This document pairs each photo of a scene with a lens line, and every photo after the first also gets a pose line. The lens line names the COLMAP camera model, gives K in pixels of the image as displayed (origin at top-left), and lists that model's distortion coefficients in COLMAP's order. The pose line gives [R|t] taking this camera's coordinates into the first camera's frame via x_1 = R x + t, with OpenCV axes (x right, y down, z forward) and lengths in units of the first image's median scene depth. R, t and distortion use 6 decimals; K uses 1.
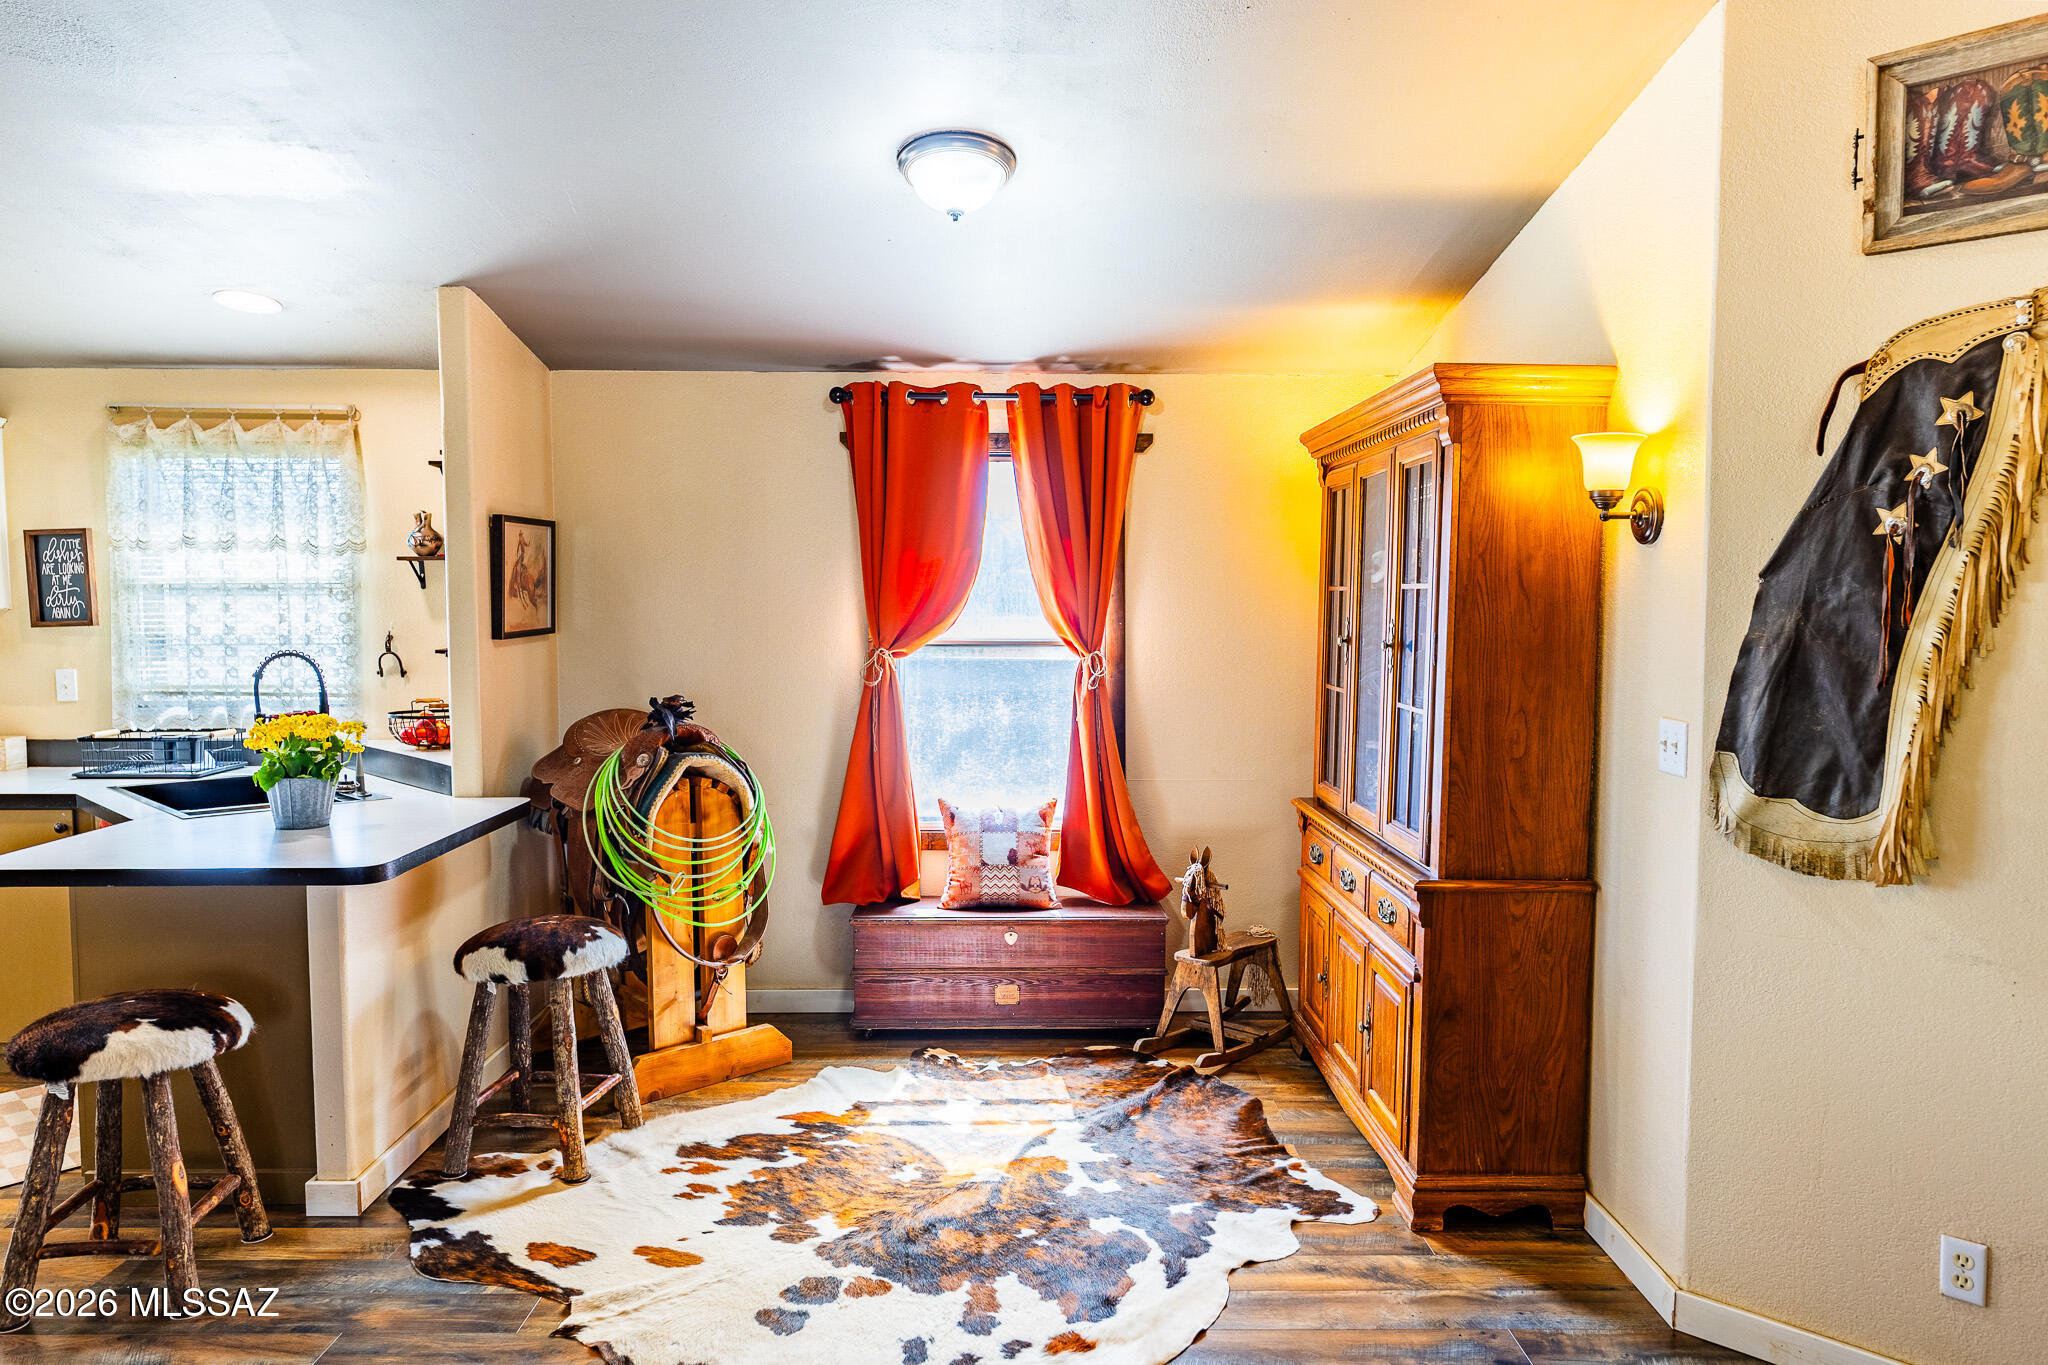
lens RADIAL K [[1275.5, 0, 1024.0], [0, 1275.5, 682.5], [0, 0, 1]] dist [-0.001776, -0.000565]
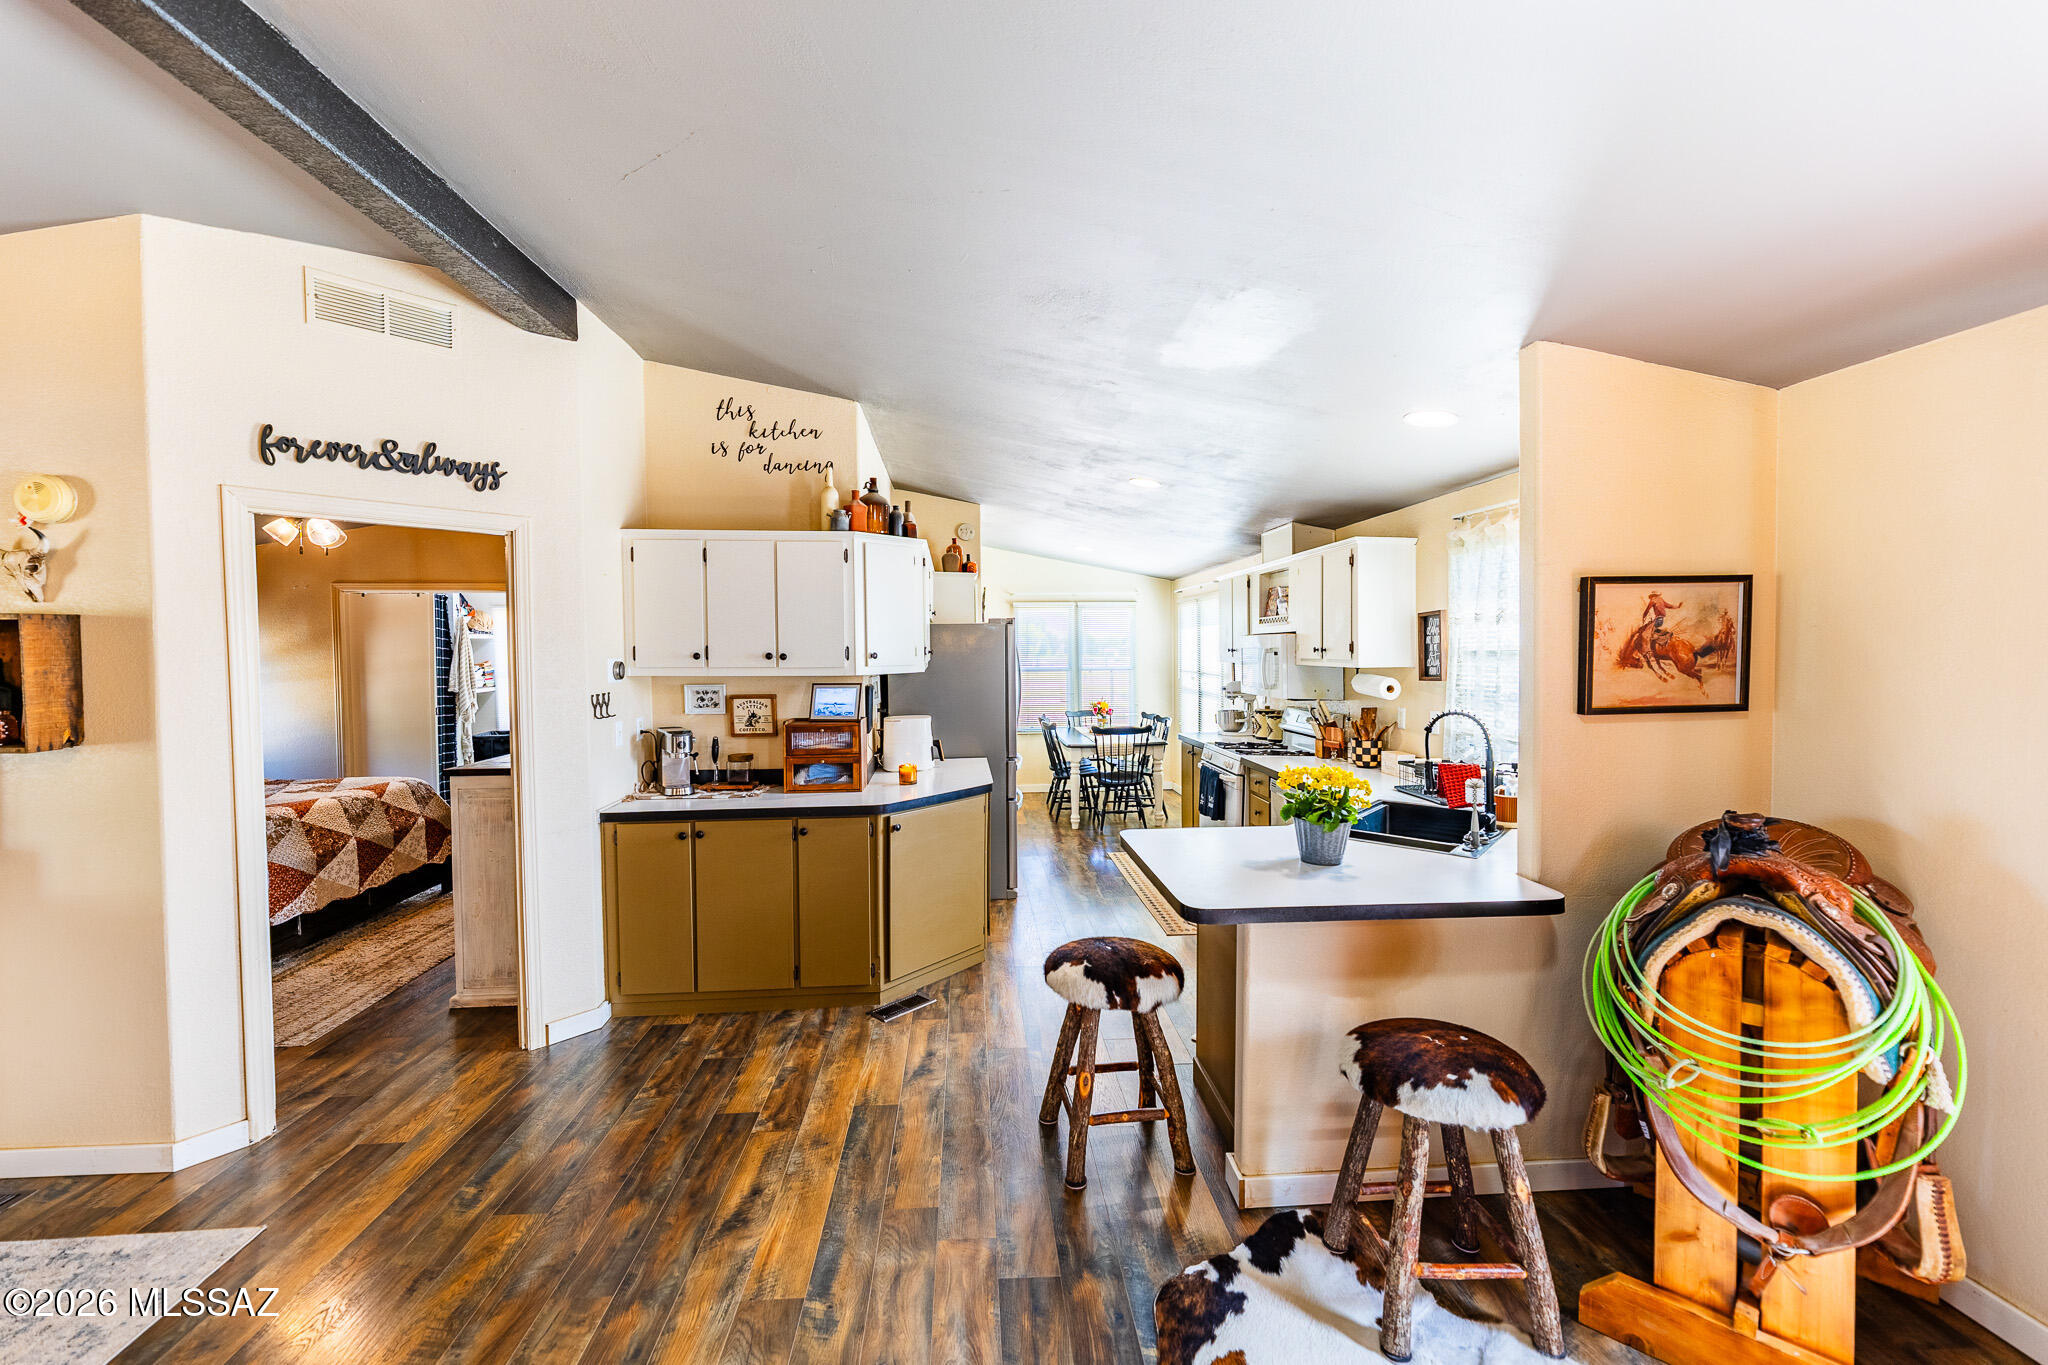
lens RADIAL K [[835.6, 0, 1020.4], [0, 835.6, 671.8], [0, 0, 1]] dist [-0.000211, -0.000095]
pose [[0.054866, 0.024735, -0.998187, 0.159917], [-0.059609, 0.997991, 0.021454, -0.053381], [0.996713, 0.058324, 0.056230, 0.568379]]
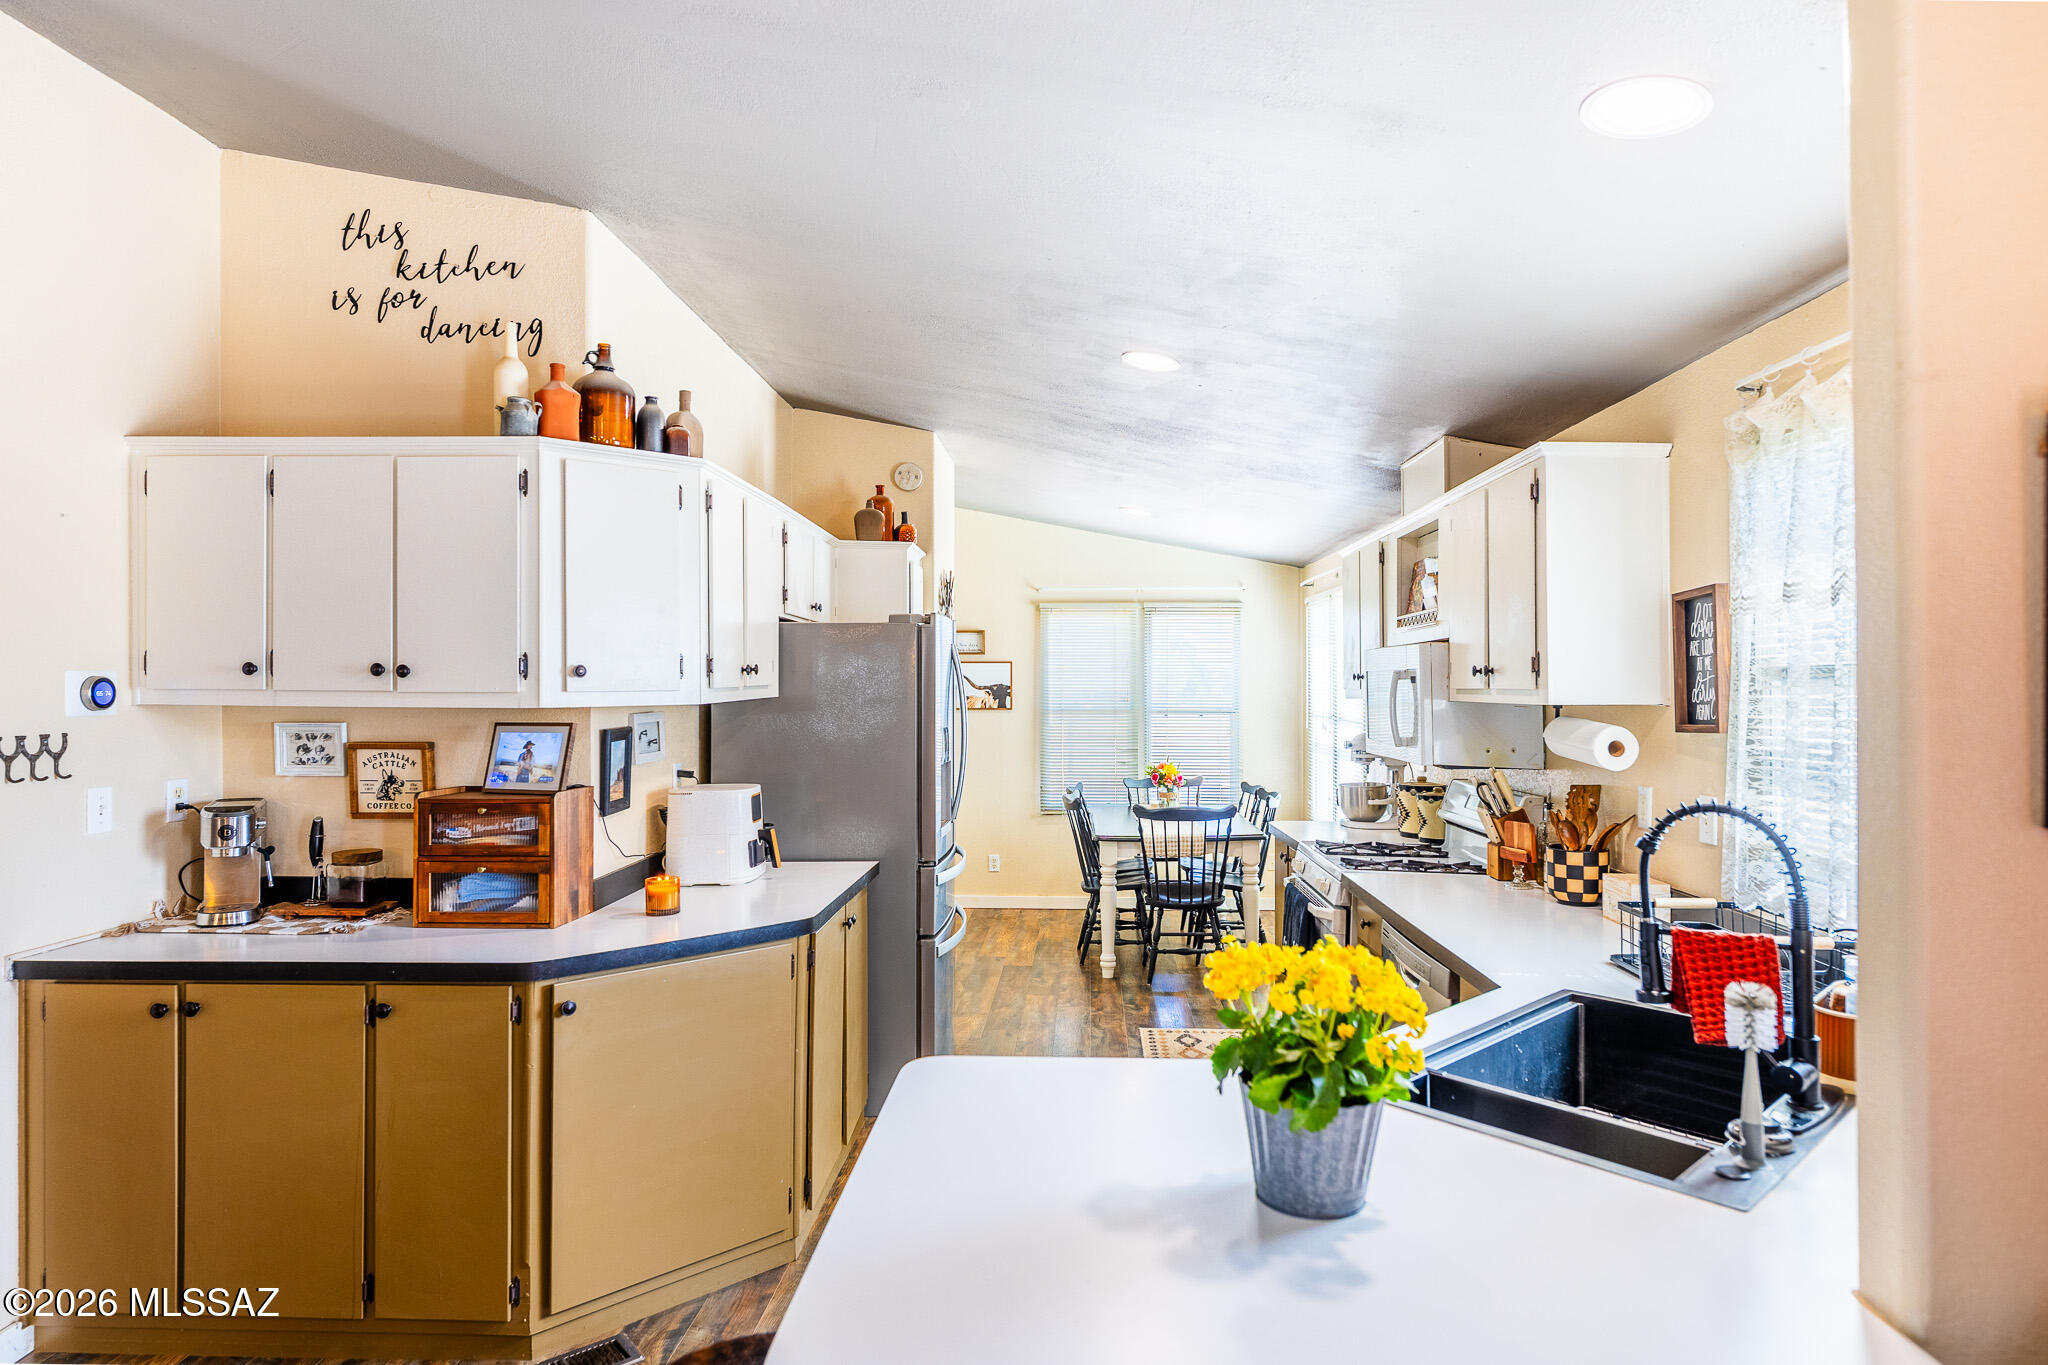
lens RADIAL K [[1181.5, 0, 1018.7], [0, 1181.5, 675.3], [0, 0, 1]] dist [-0.001281, -0.000678]
pose [[-0.062440, -0.011343, -0.997984, -0.122004], [-0.068230, 0.997645, -0.007071, -0.051758], [0.995714, 0.067651, -0.063067, 0.776204]]
